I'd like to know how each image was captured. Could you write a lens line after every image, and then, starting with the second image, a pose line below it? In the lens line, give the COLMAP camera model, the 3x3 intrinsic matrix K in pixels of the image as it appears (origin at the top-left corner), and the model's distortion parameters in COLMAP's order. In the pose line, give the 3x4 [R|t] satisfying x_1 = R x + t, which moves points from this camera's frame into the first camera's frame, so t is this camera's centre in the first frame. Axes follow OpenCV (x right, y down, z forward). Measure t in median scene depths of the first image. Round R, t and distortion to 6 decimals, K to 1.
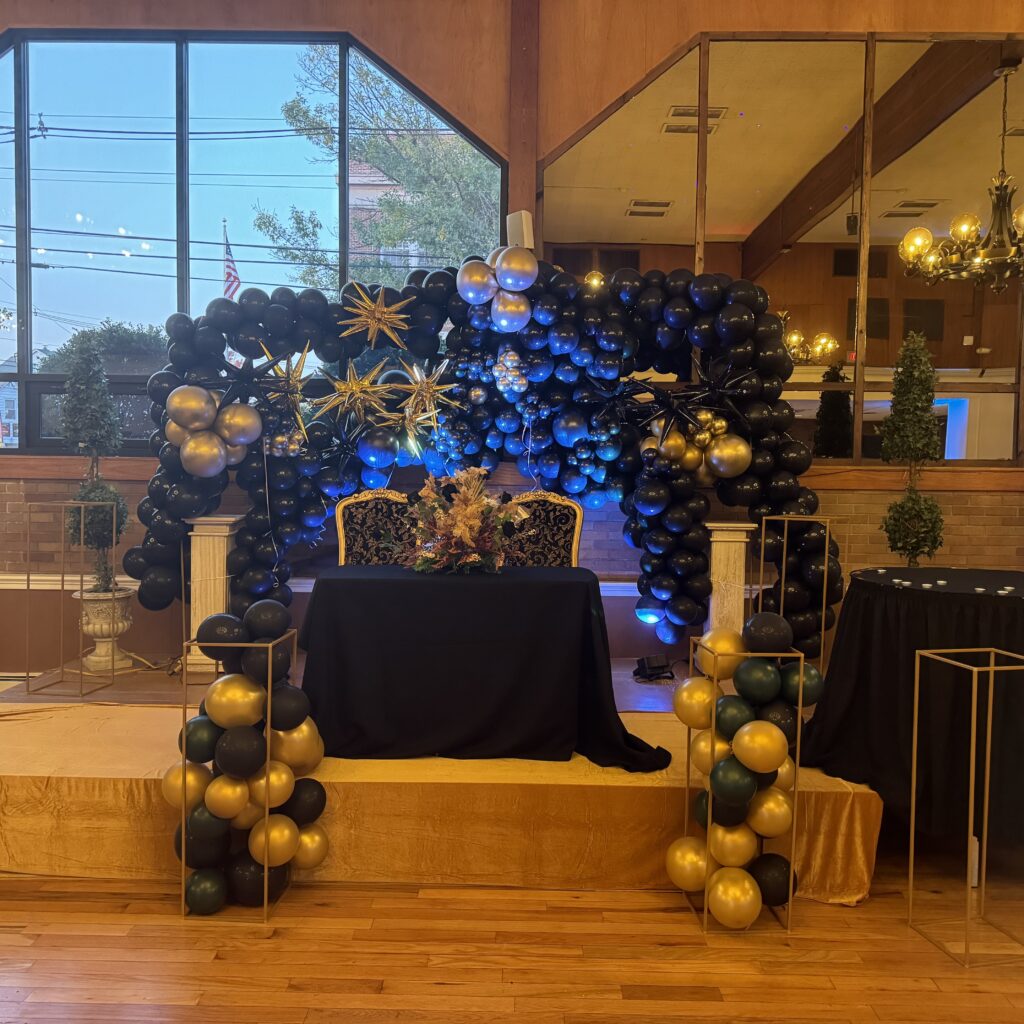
lens RADIAL K [[960.5, 0, 511.2], [0, 960.5, 517.7], [0, 0, 1]] dist [0.033788, 0.000000]
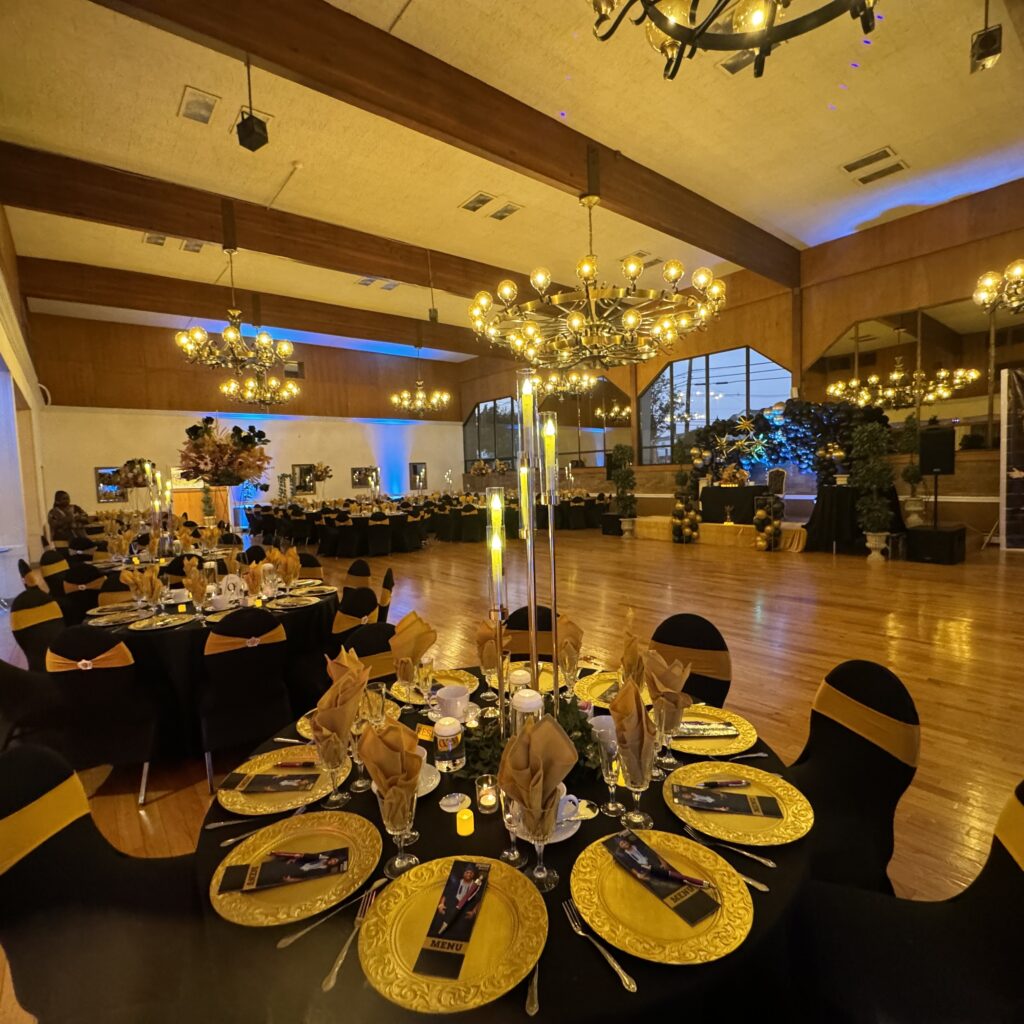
lens RADIAL K [[541.1, 0, 516.6], [0, 541.1, 516.0], [0, 0, 1]] dist [-0.010476, 0.005329]
pose [[0.639915, 0.022304, -0.768122, 0.962705], [0.001863, 0.999531, 0.030575, 0.090773], [0.768444, -0.020996, 0.639573, -1.112879]]
